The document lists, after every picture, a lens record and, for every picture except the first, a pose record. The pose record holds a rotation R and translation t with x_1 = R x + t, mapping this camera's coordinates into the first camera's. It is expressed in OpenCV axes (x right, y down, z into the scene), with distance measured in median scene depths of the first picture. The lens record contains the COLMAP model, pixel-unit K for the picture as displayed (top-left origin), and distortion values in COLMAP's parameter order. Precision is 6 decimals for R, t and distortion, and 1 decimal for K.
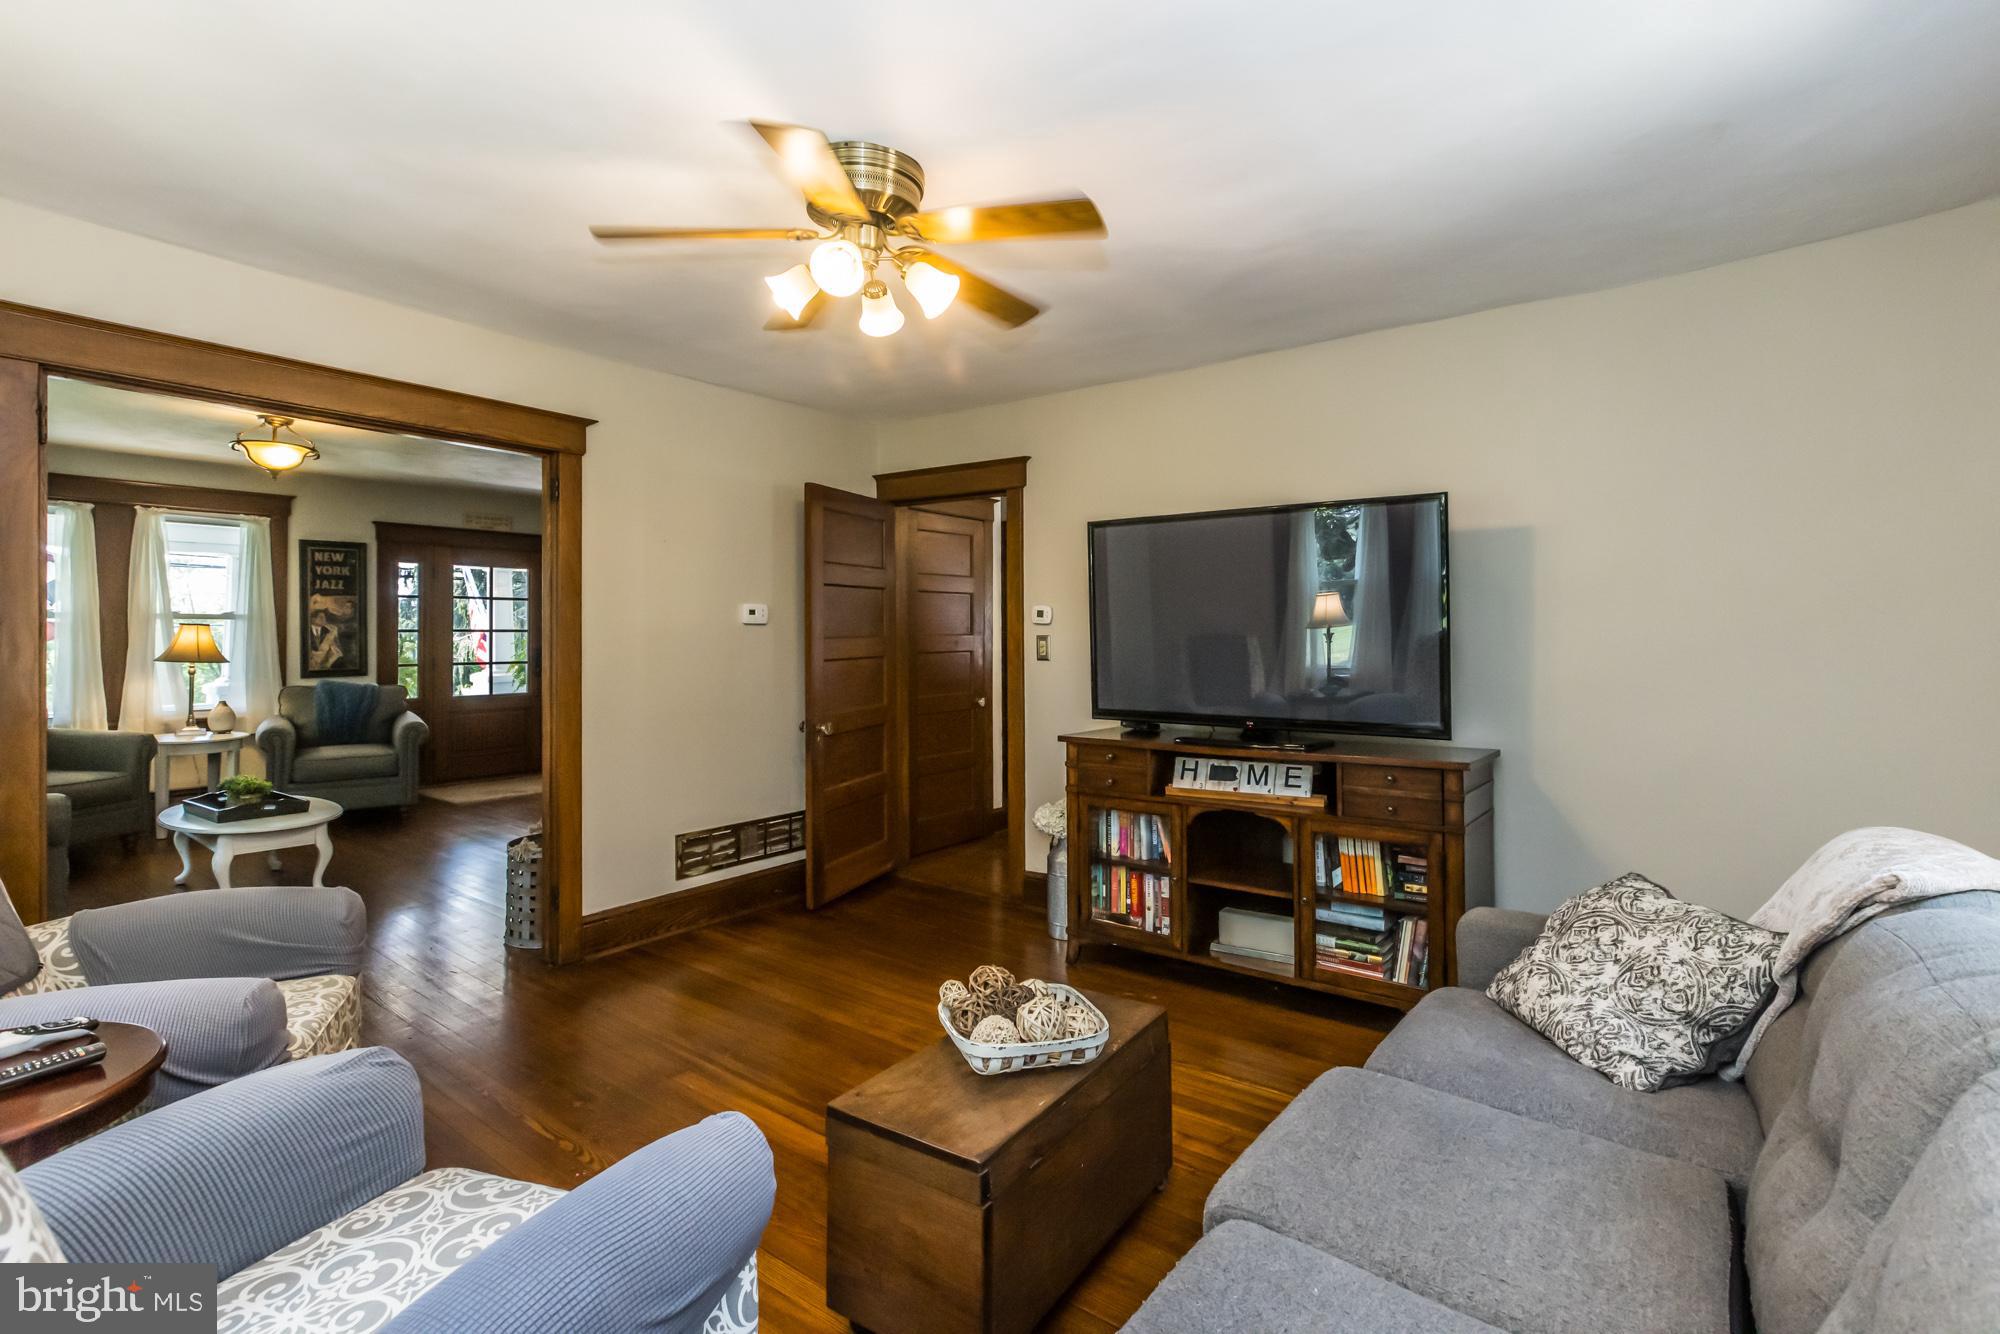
lens RADIAL K [[887.0, 0, 1010.7], [0, 887.0, 613.9], [0, 0, 1]] dist [0.005564, 0.000065]
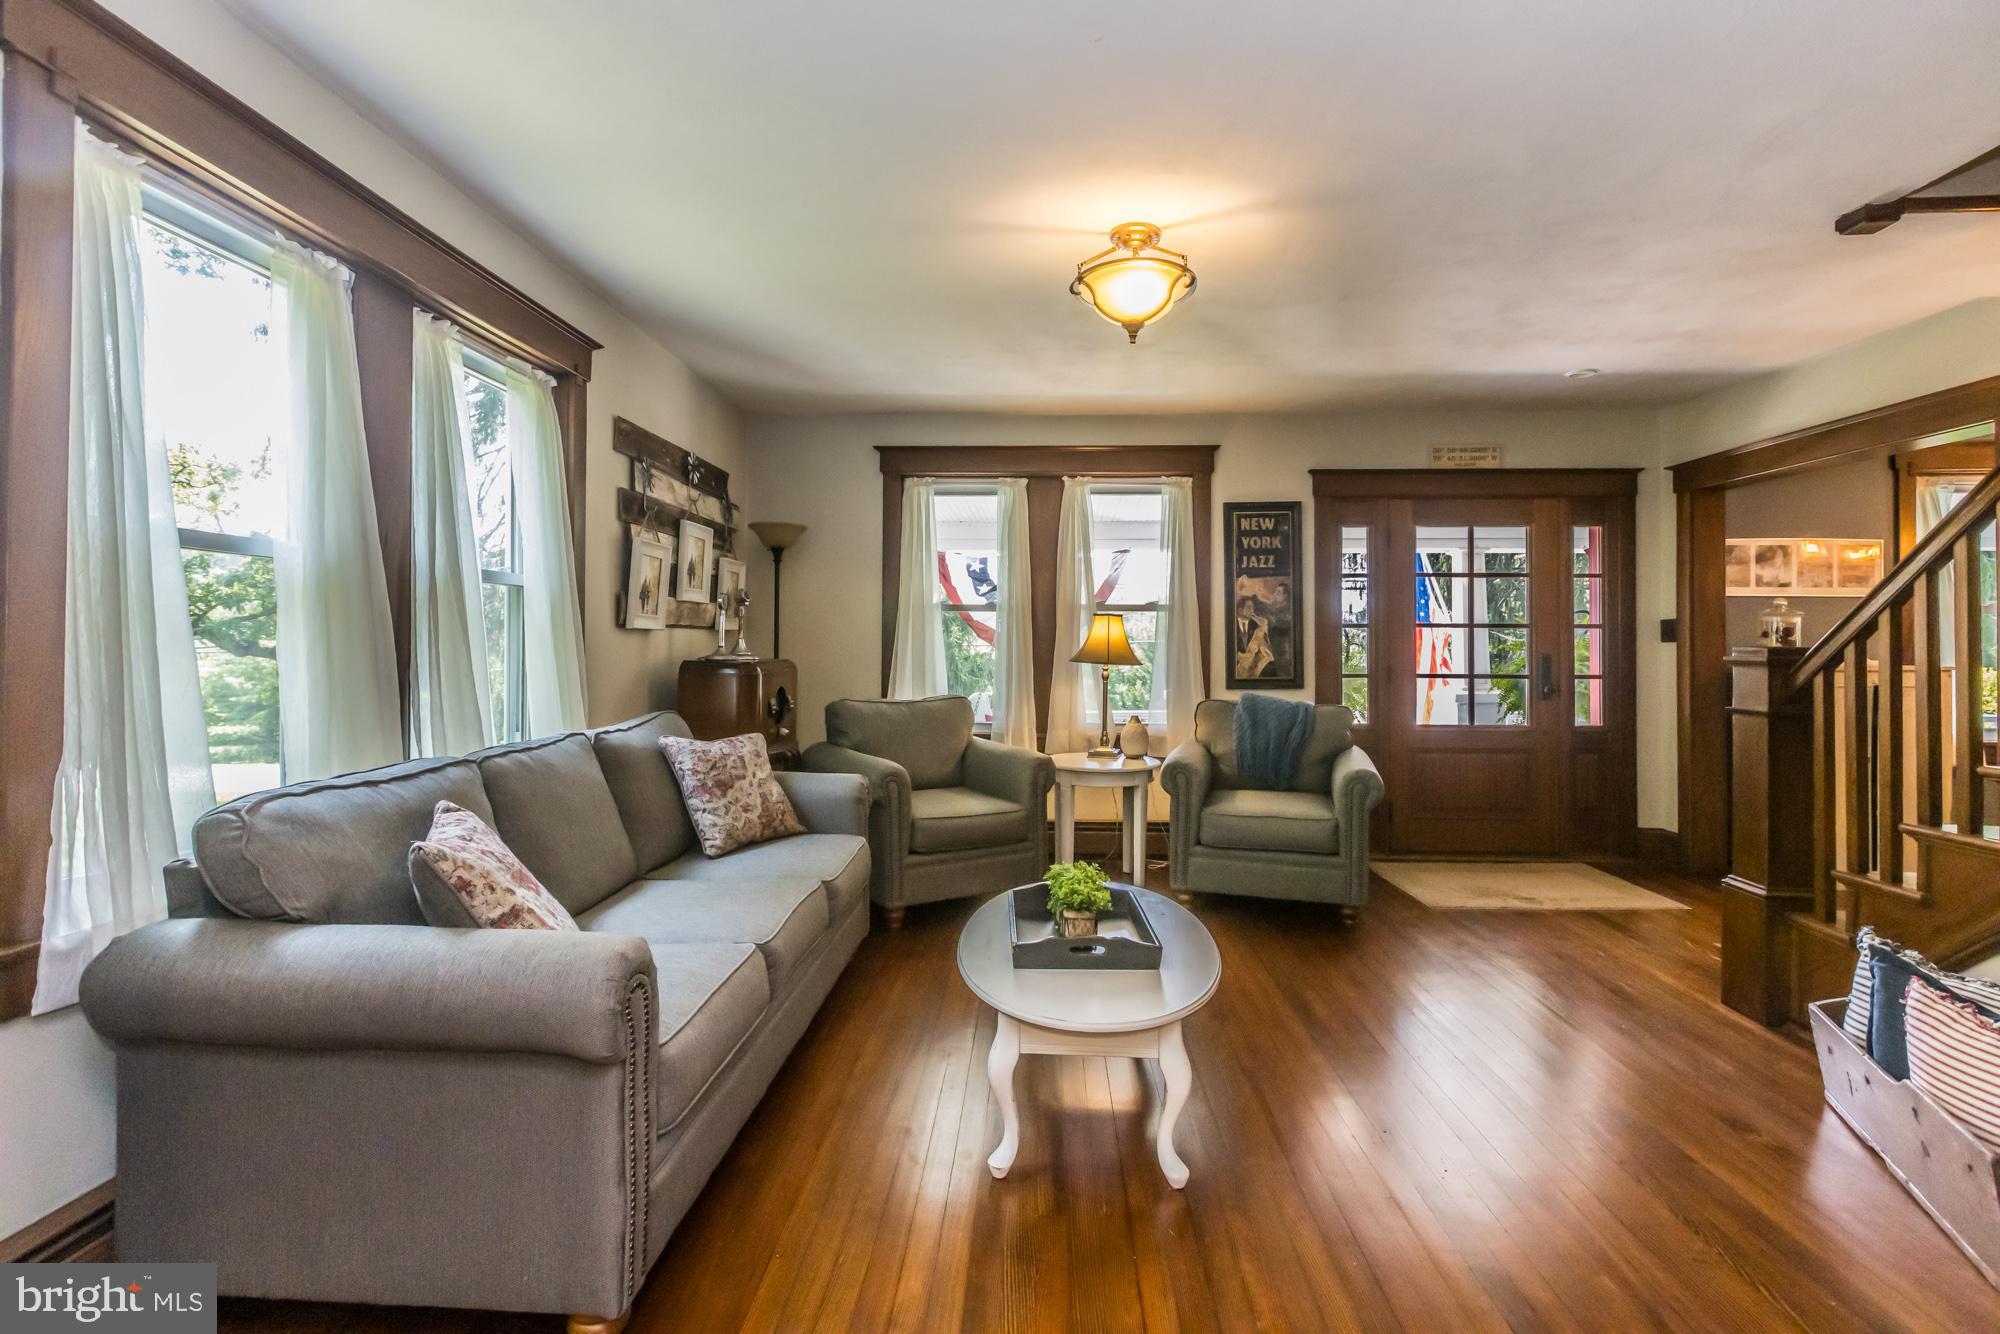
lens RADIAL K [[887.0, 0, 996.3], [0, 887.0, 656.1], [0, 0, 1]] dist [0.005564, 0.000065]
pose [[0.547397, 0.005511, -0.836855, -0.284722], [0.016653, 0.999709, 0.017477, 0.028705], [0.836707, -0.023503, 0.547145, 0.436922]]
